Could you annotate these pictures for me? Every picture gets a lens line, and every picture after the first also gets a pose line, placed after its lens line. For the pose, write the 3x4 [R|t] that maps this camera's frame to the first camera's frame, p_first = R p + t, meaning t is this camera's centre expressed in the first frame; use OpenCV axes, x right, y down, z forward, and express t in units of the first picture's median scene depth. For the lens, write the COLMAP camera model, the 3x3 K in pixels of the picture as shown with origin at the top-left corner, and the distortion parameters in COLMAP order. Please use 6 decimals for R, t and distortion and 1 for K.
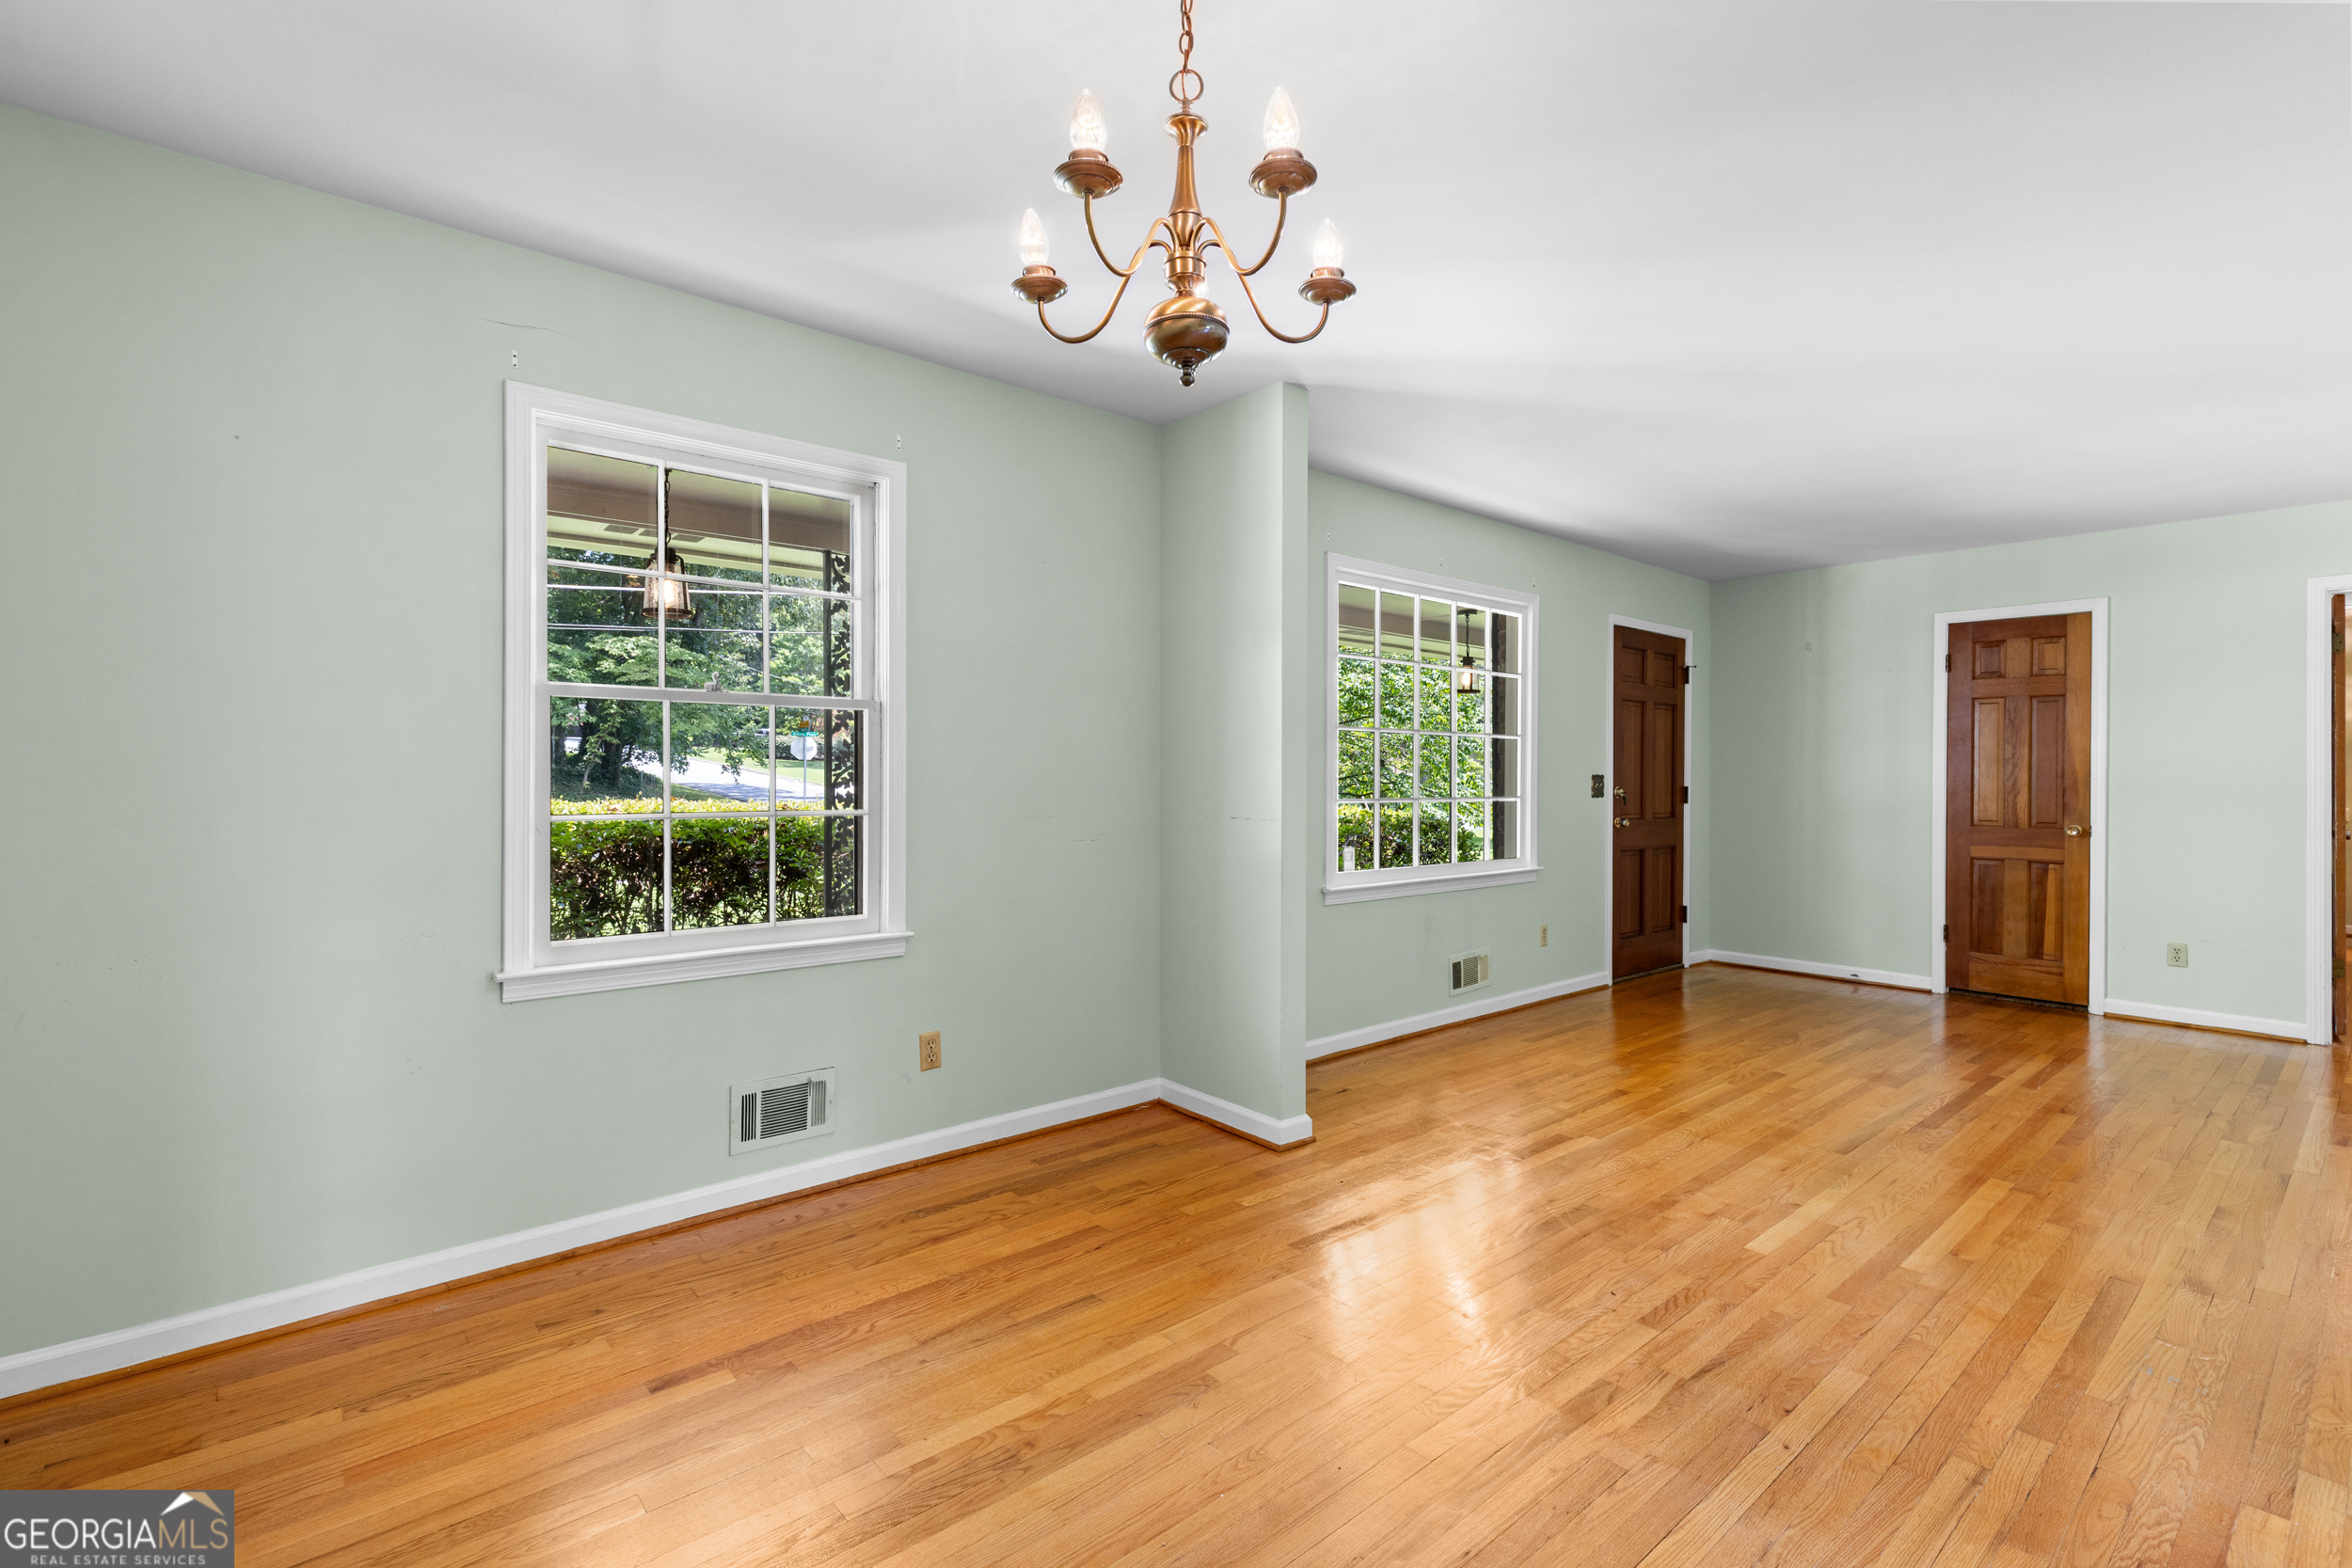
lens RADIAL K [[1065.3, 0, 1189.4], [0, 1065.3, 768.1], [0, 0, 1]] dist [0.007533, -0.000920]
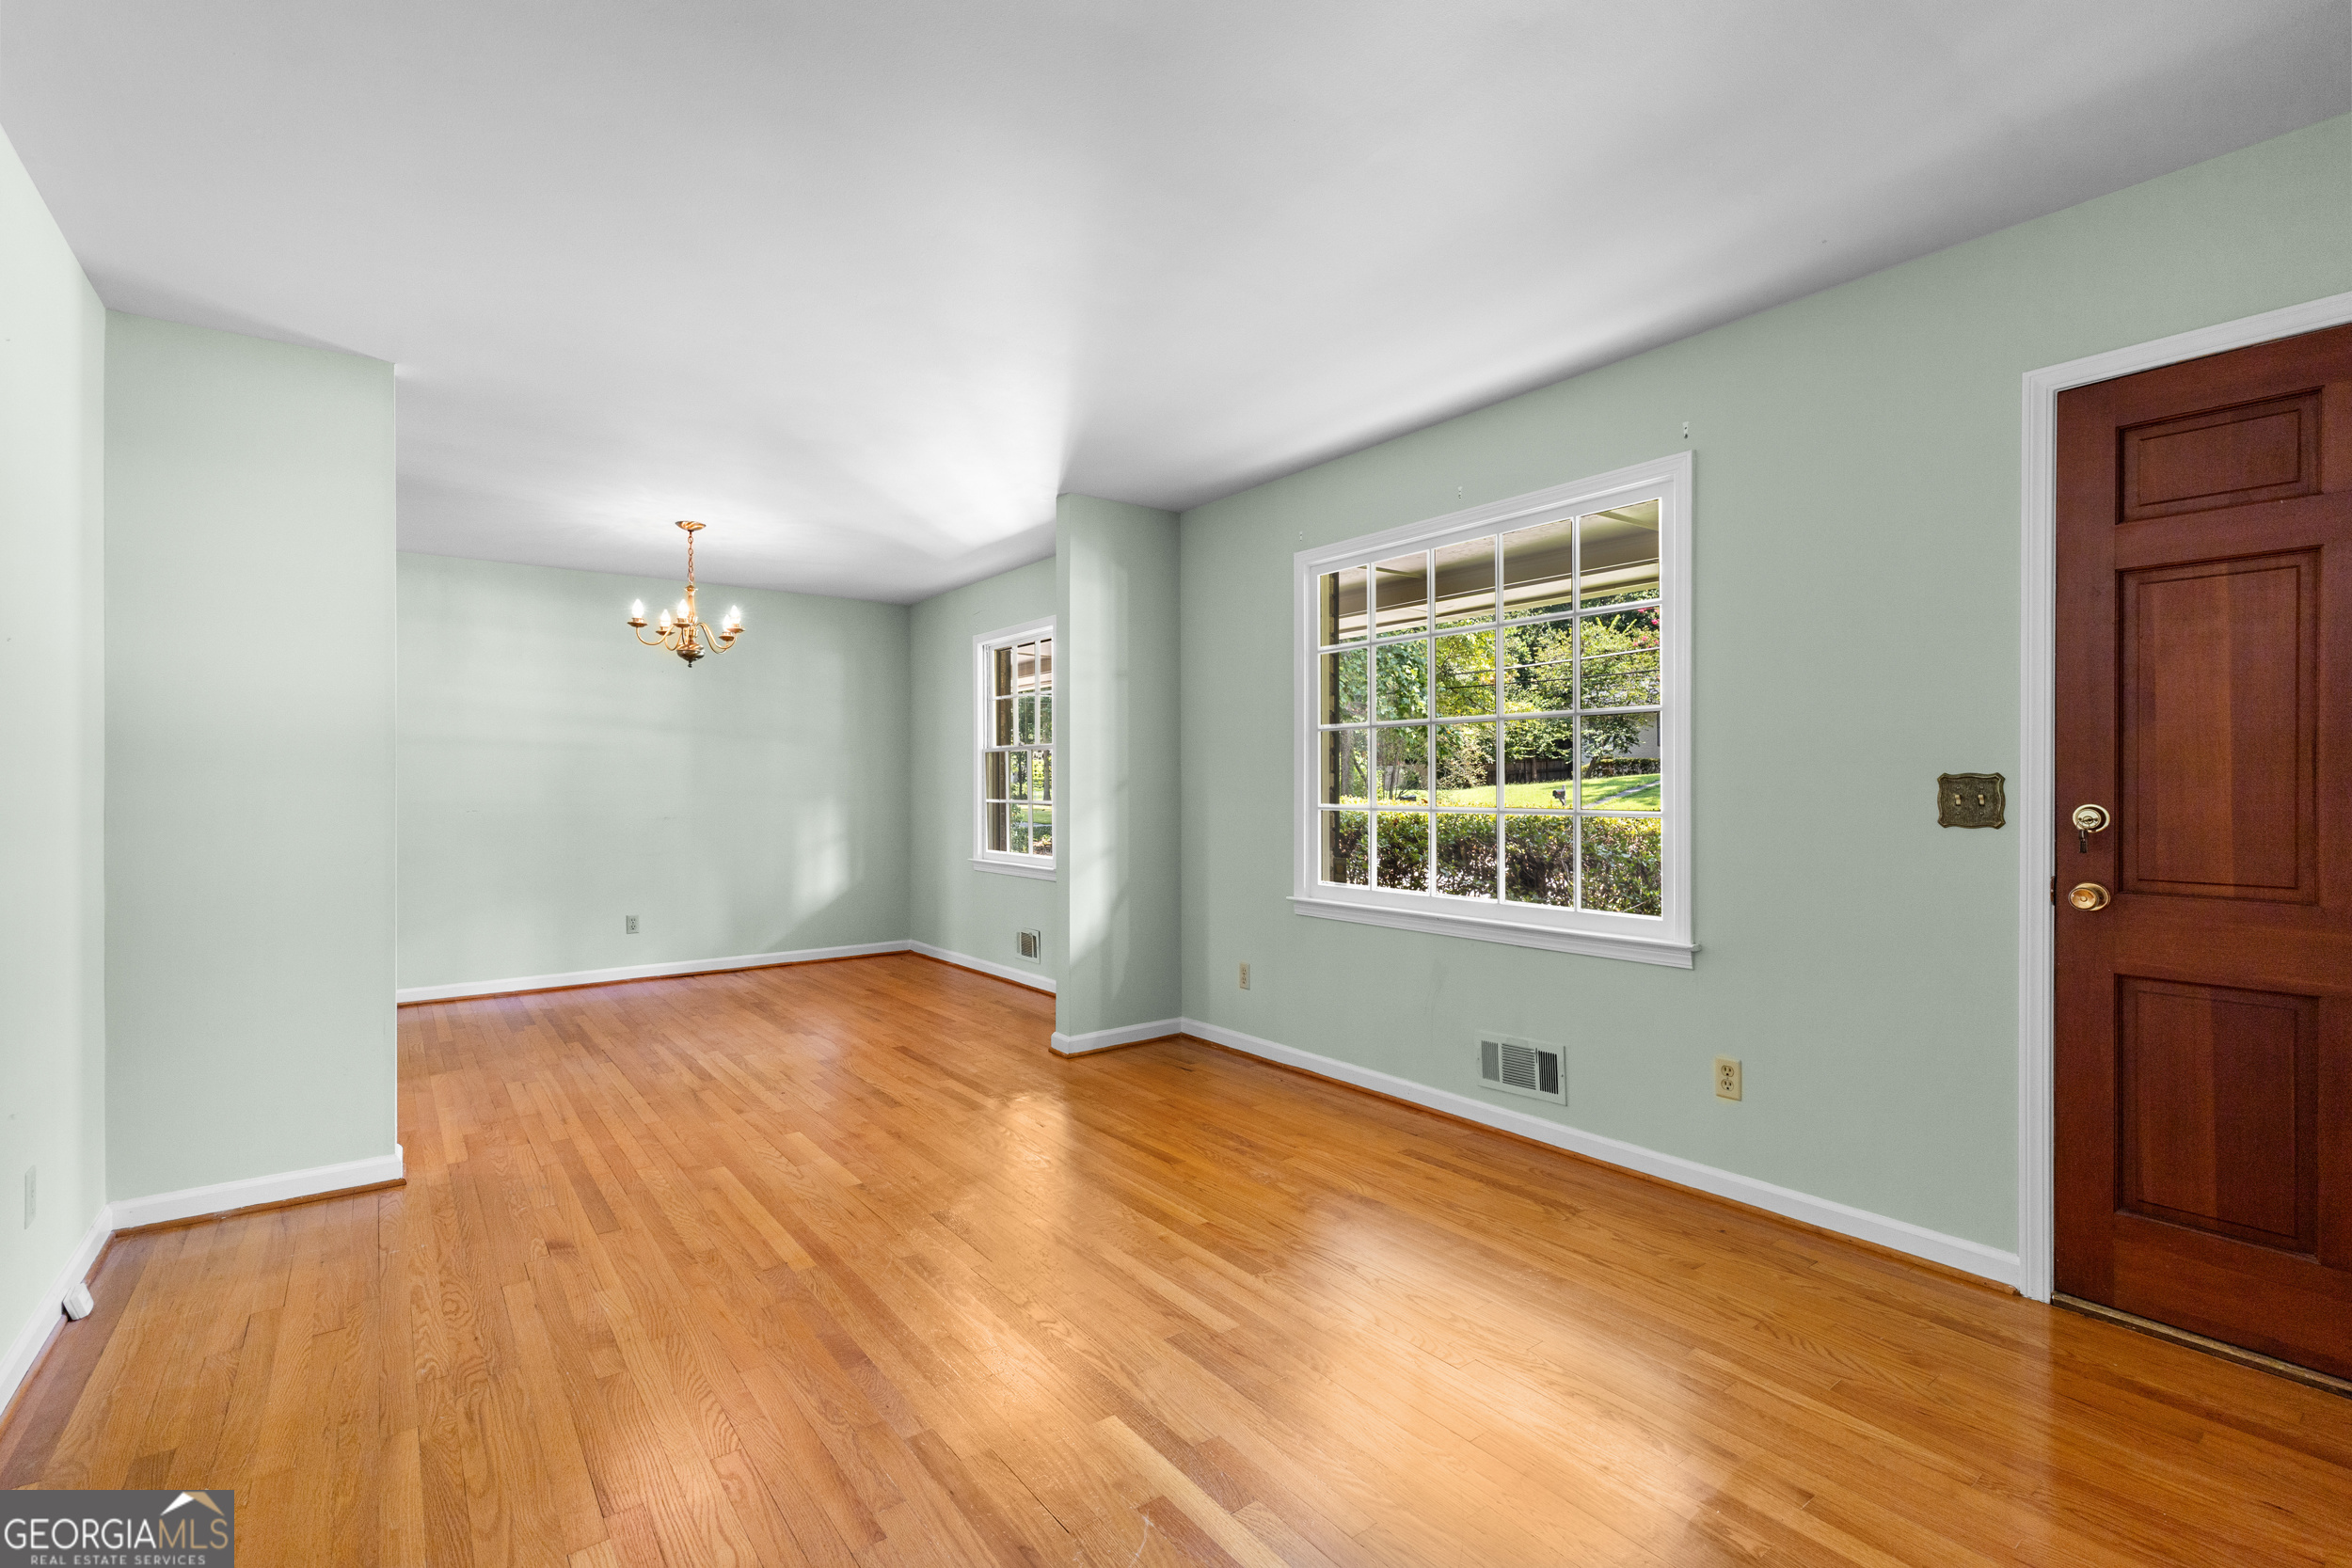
lens RADIAL K [[1065.3, 0, 1165.5], [0, 1065.3, 783.4], [0, 0, 1]] dist [0.007533, -0.000920]
pose [[-0.078238, -0.002792, -0.996931, 0.762879], [0.007622, 0.999965, -0.003399, 0.008764], [0.996906, -0.007865, -0.078214, 0.657778]]
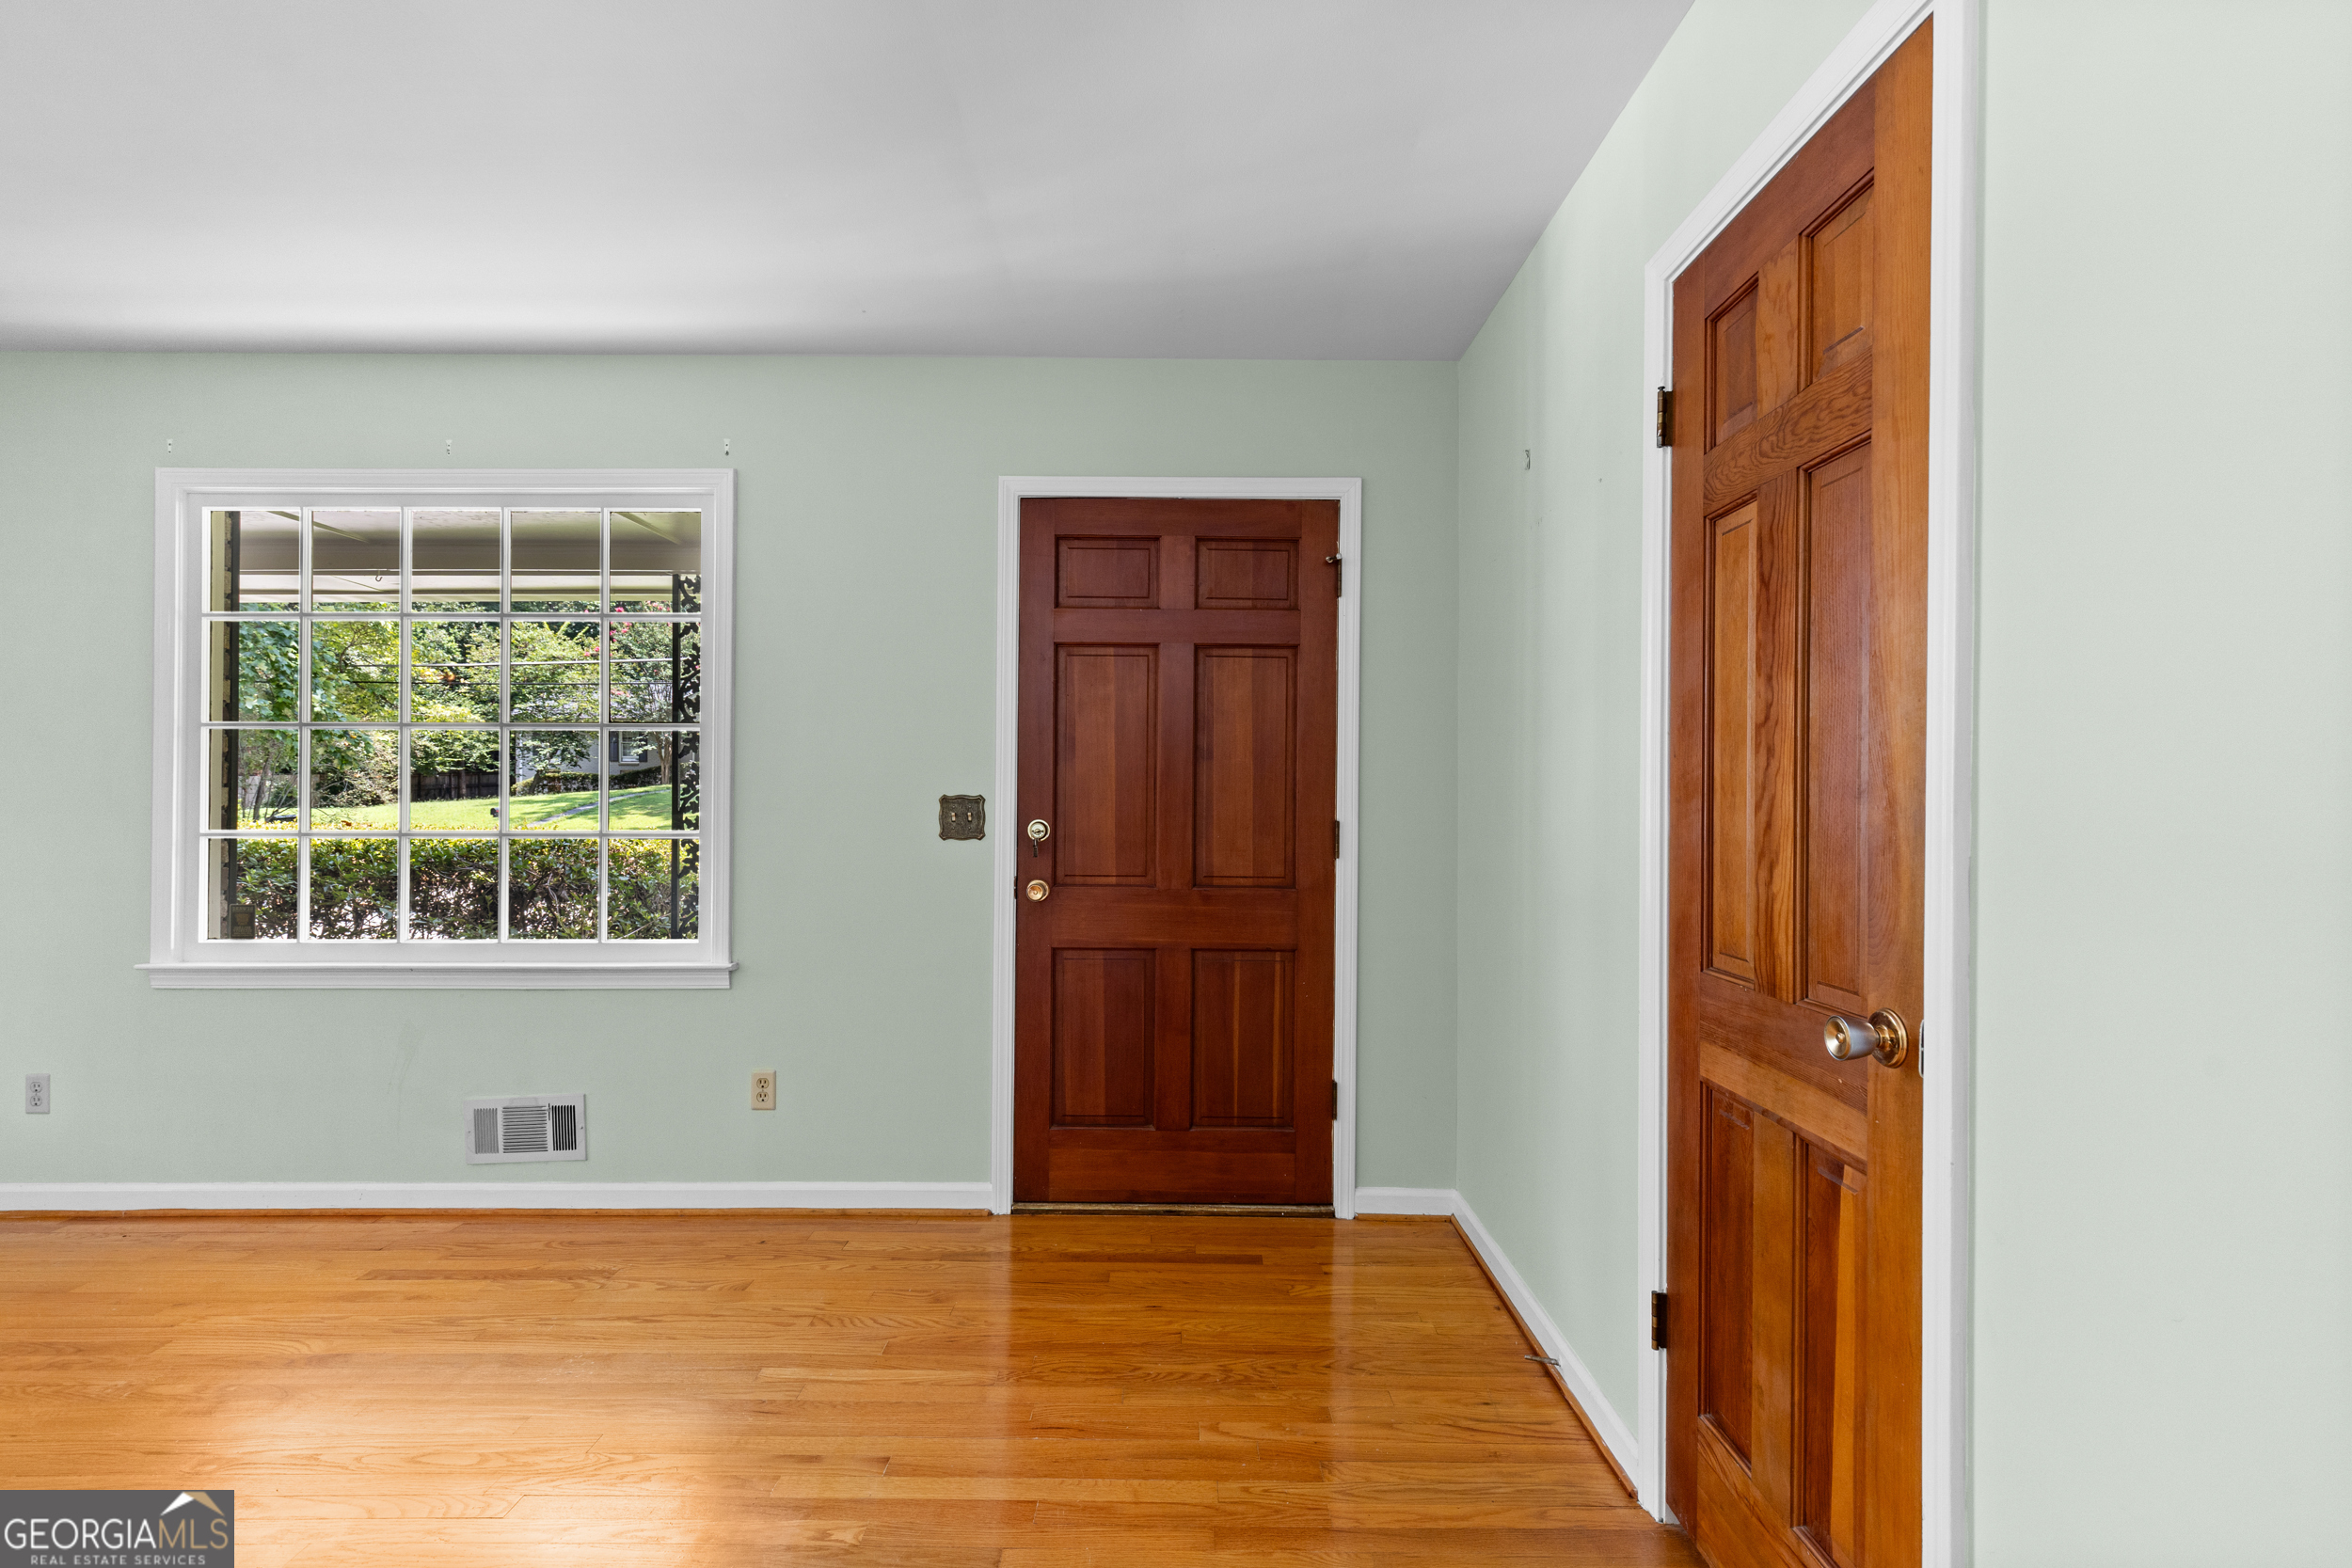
lens RADIAL K [[1065.3, 0, 1170.6], [0, 1065.3, 795.7], [0, 0, 1]] dist [0.007533, -0.000920]
pose [[0.752314, -0.004142, -0.658792, 0.698531], [0.003878, 0.999991, -0.001859, 0.006345], [0.658793, -0.001156, 0.752323, 0.595362]]
